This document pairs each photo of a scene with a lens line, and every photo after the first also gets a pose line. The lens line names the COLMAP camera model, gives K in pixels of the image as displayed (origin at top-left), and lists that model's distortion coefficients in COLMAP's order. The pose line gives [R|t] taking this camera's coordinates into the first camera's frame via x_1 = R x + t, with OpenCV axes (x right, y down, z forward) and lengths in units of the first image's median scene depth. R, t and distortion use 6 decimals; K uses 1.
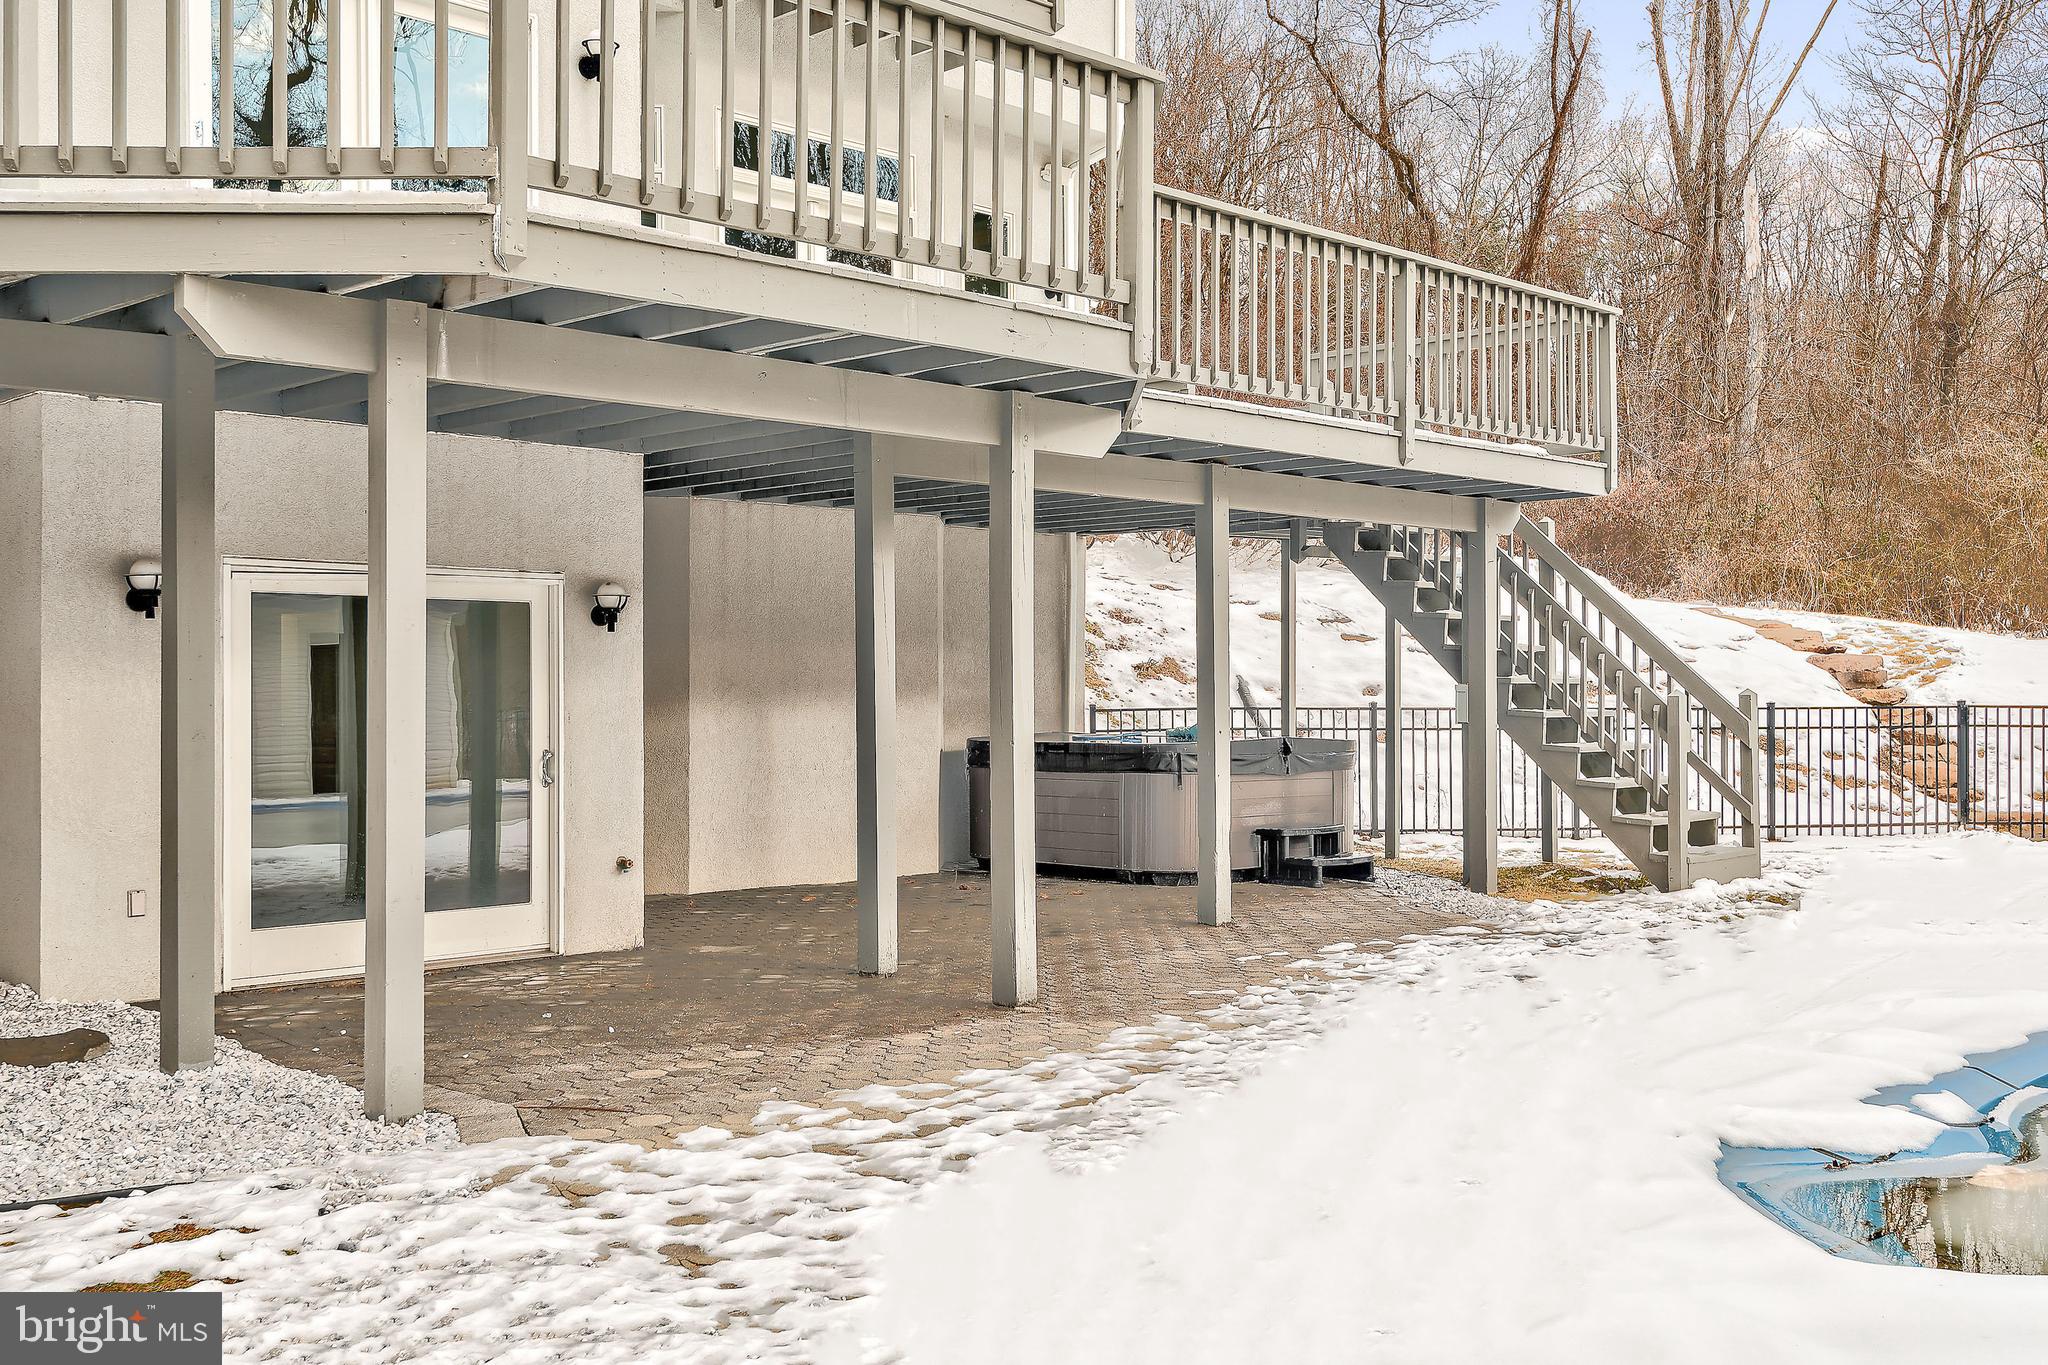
lens RADIAL K [[2071.3, 0, 1028.8], [0, 2071.3, 685.1], [0, 0, 1]] dist [-0.029838, 0.000000]
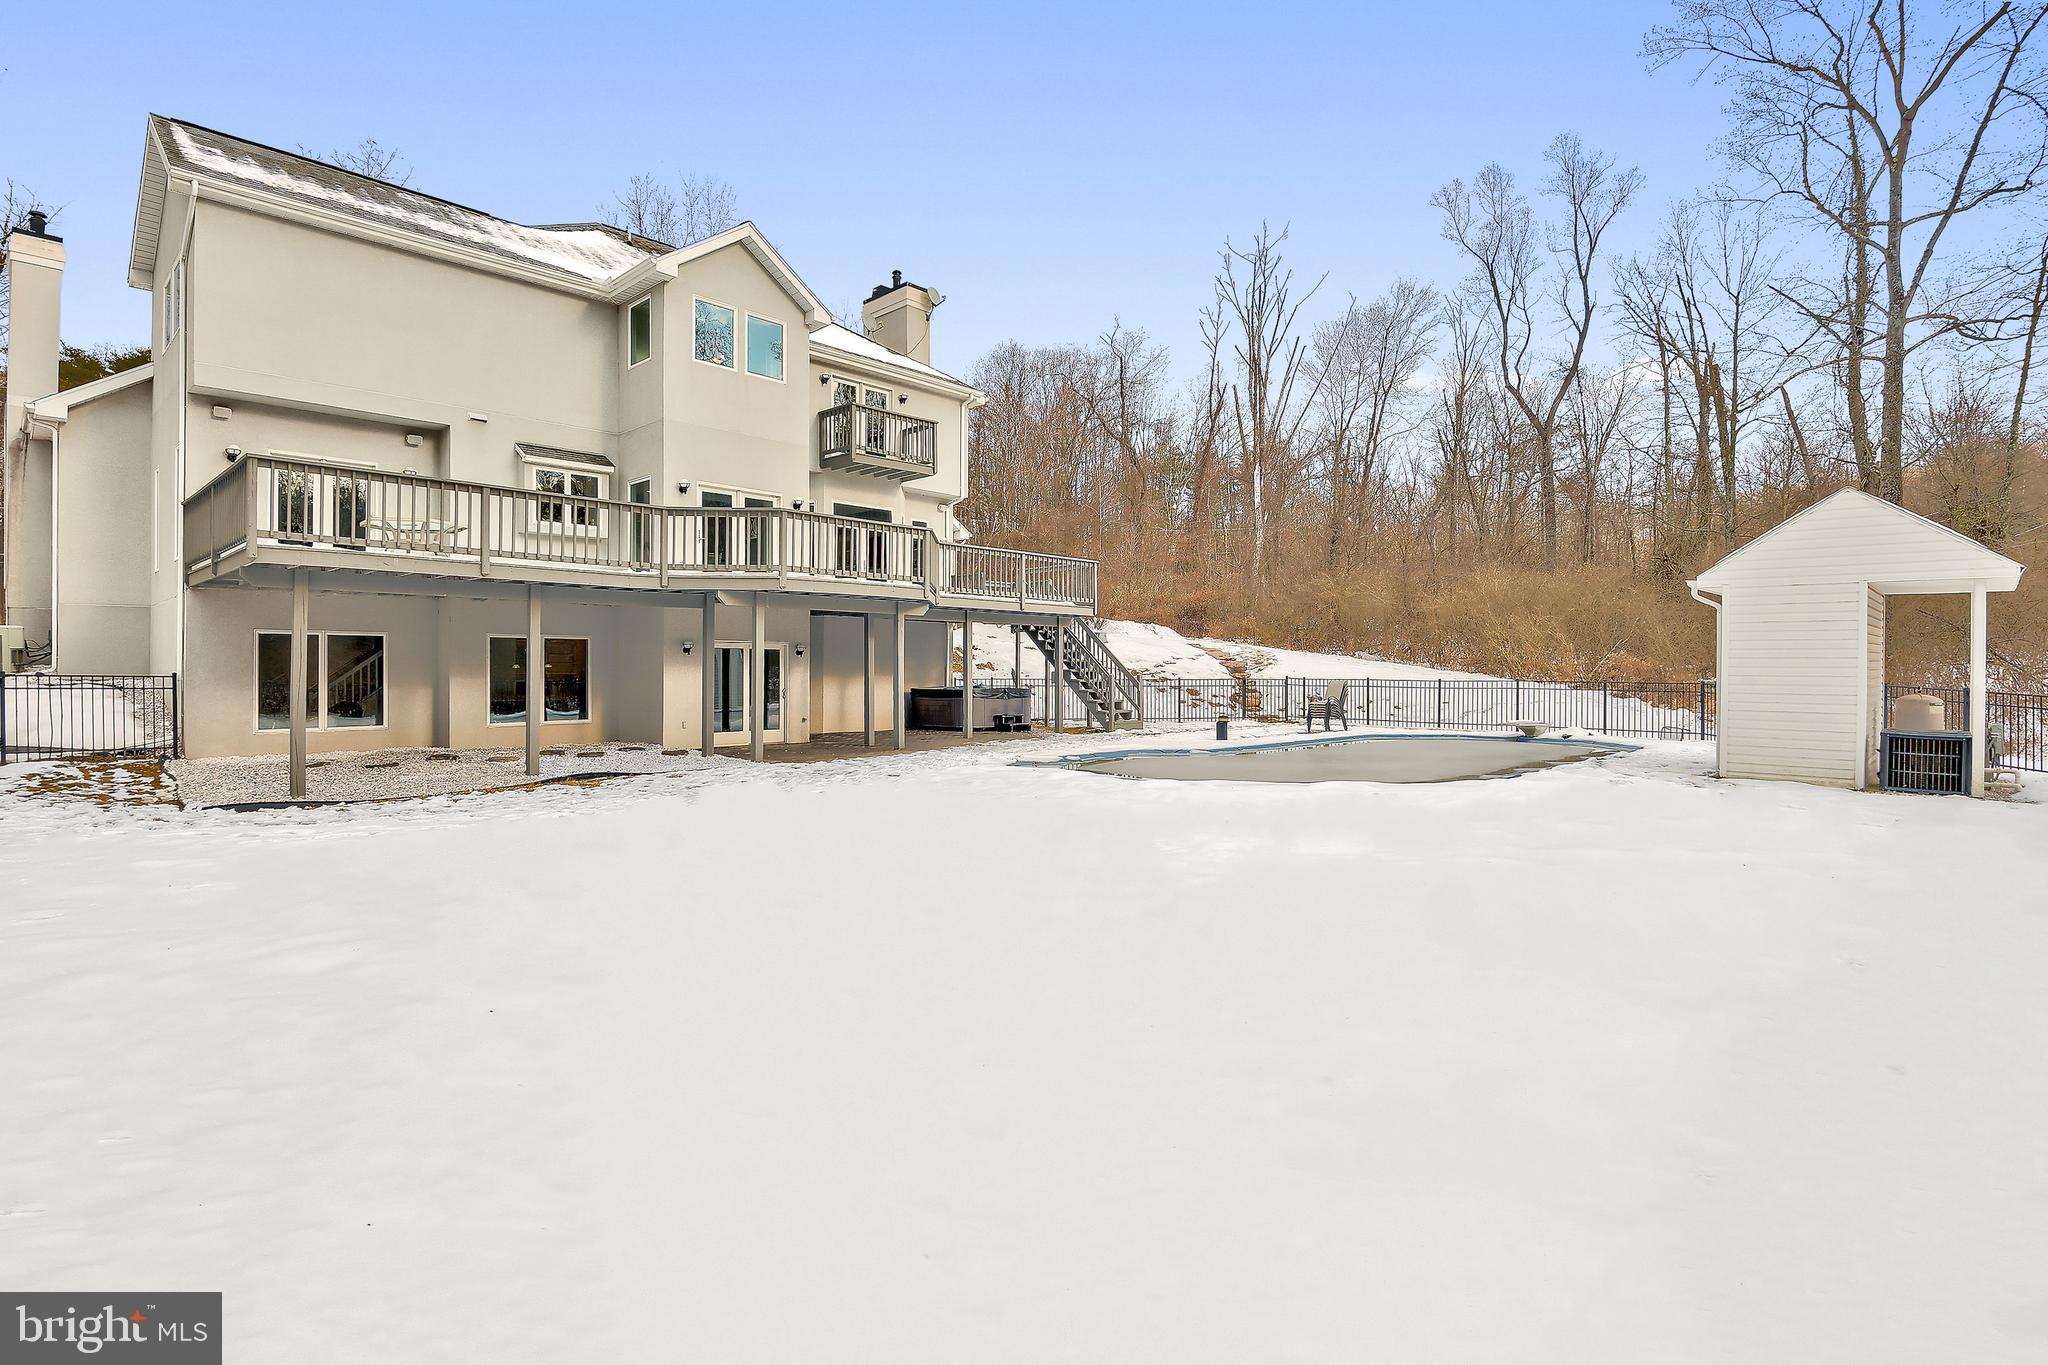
lens RADIAL K [[1075.8, 0, 1013.2], [0, 1075.8, 679.2], [0, 0, 1]] dist [-0.000197, -0.000075]
pose [[0.999984, -0.001031, 0.005546, 0.147472], [0.001003, 0.999986, 0.005108, 0.003508], [-0.005552, -0.005103, 0.999972, -0.816911]]
